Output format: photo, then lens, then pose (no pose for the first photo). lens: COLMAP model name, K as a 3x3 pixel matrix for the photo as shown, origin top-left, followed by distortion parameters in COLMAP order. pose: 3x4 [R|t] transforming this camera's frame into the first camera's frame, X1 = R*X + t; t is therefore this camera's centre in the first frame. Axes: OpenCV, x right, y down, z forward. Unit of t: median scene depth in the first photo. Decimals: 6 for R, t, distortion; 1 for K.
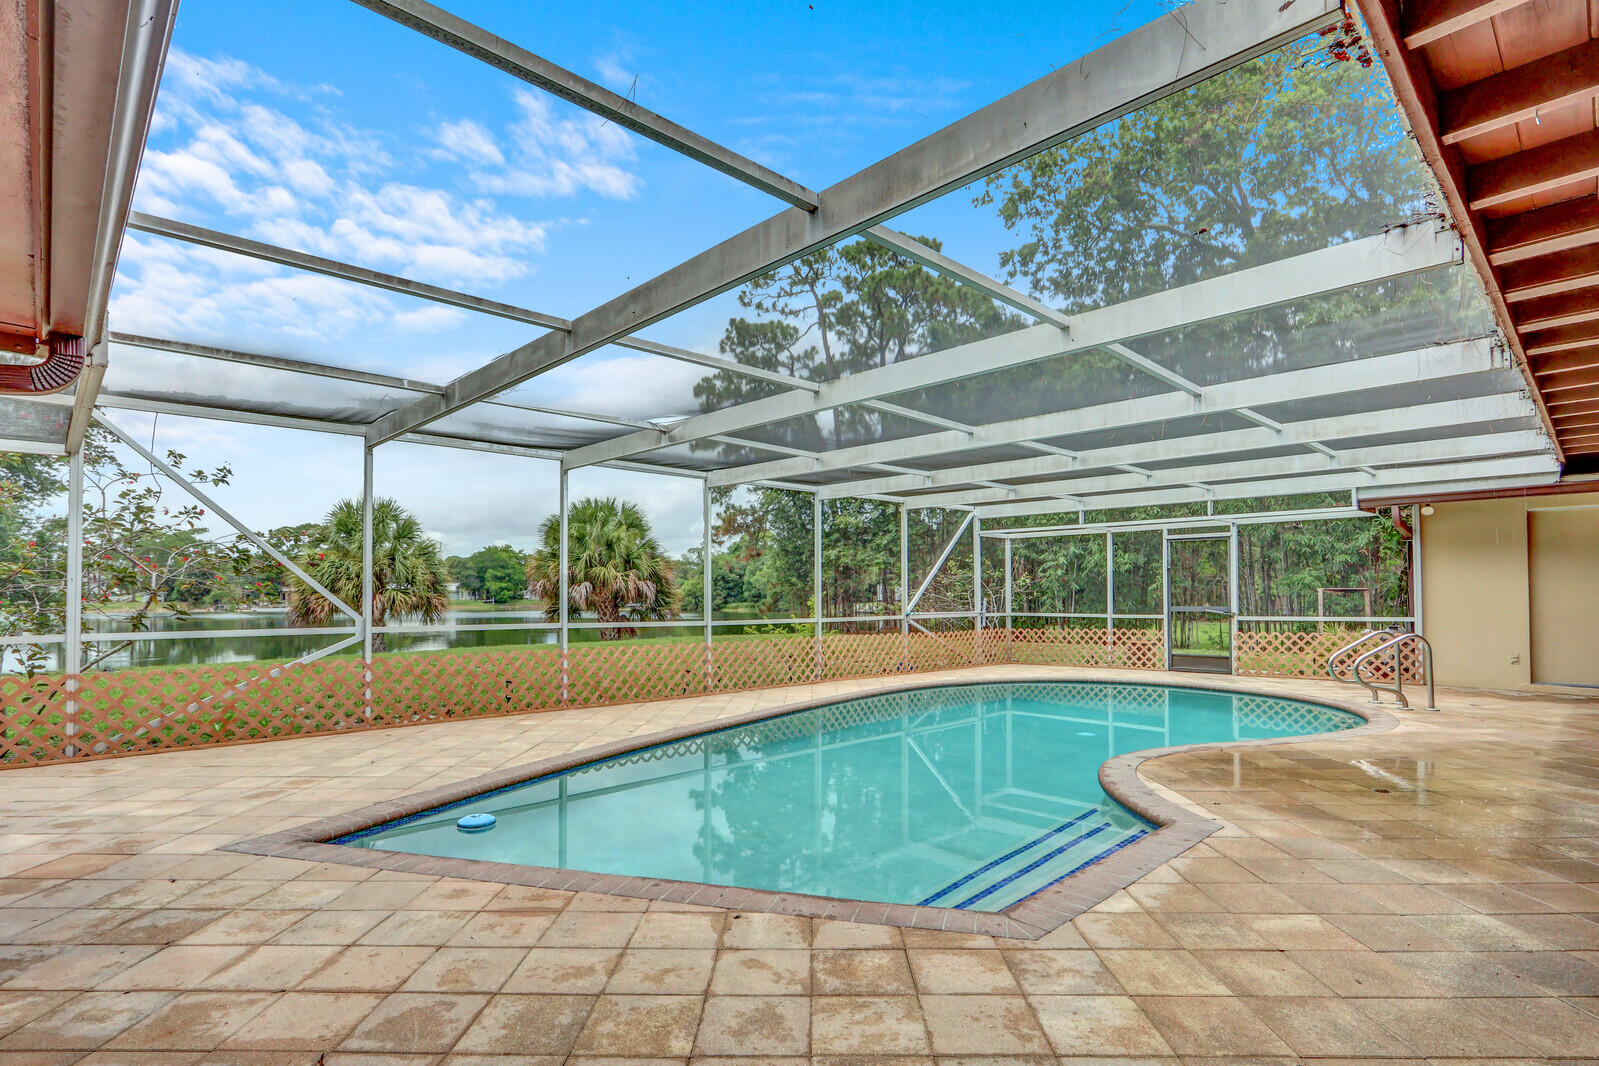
lens RADIAL K [[797.8, 0, 808.7], [0, 797.8, 580.0], [0, 0, 1]] dist [-0.002490, -0.000364]
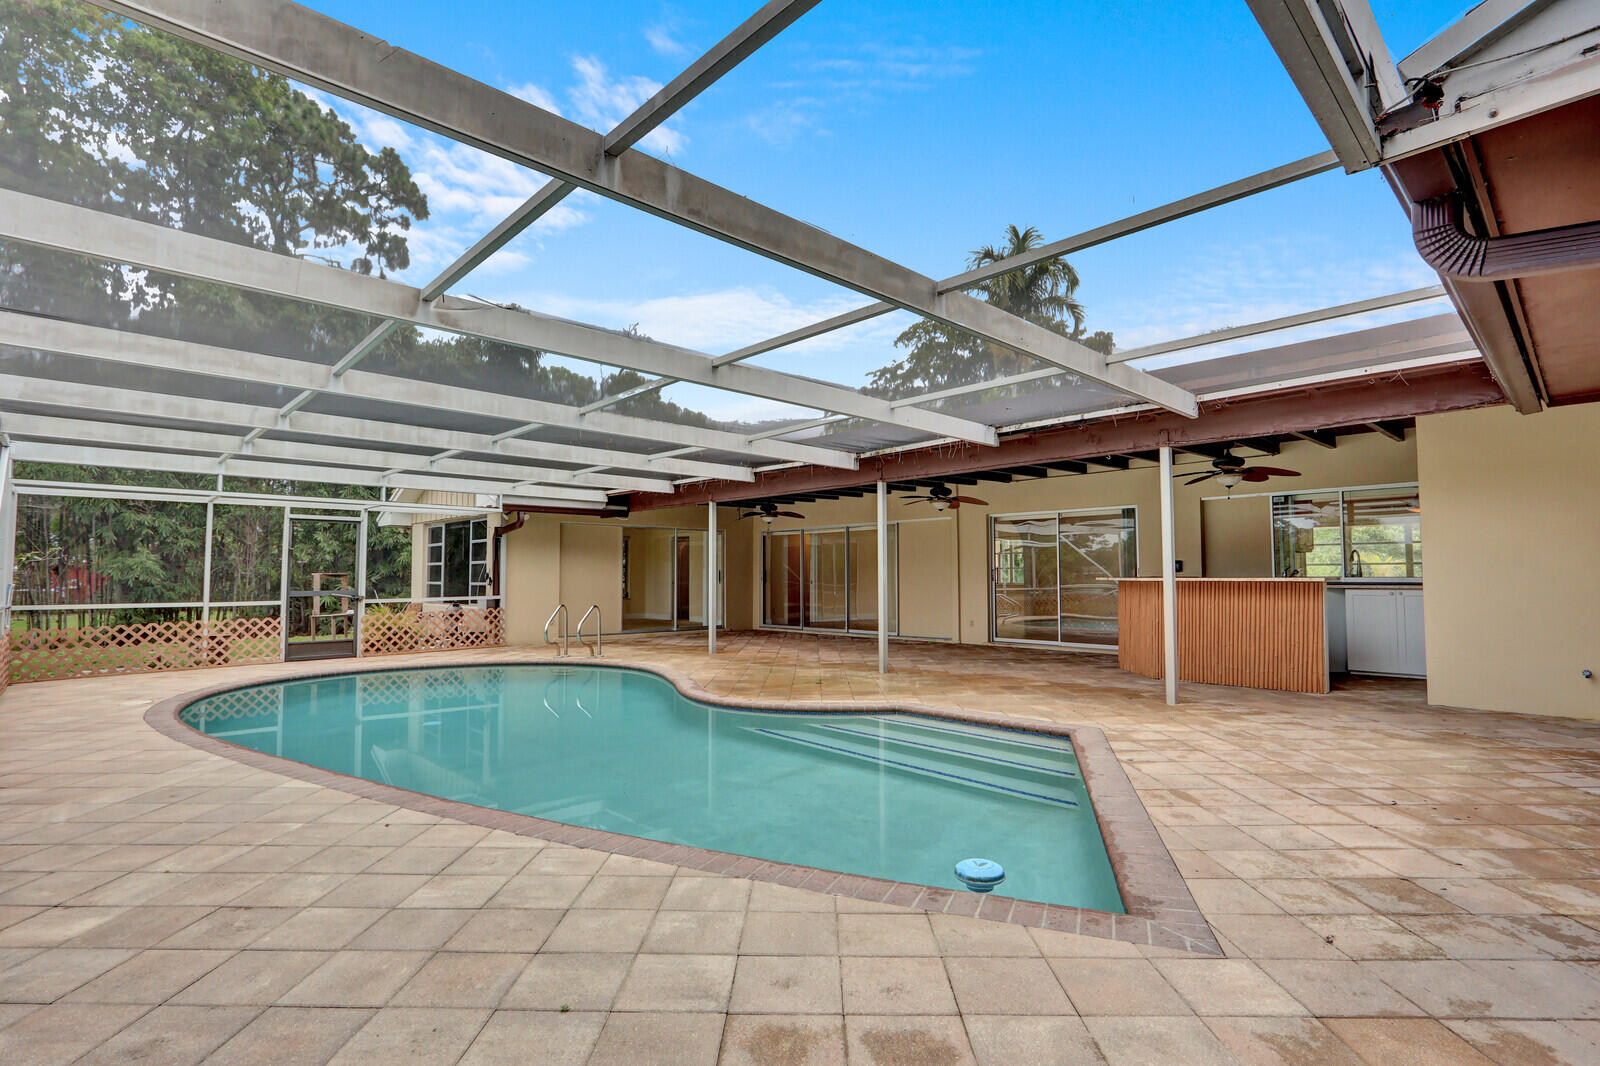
lens RADIAL K [[757.3, 0, 800.0], [0, 757.3, 533.0], [0, 0, 1]] dist [-0.006721, 0.000225]
pose [[0.008402, 0.061886, 0.998048, -0.530591], [-0.014596, 0.997984, -0.061759, 0.014316], [-0.999858, -0.014049, 0.009288, 0.516449]]
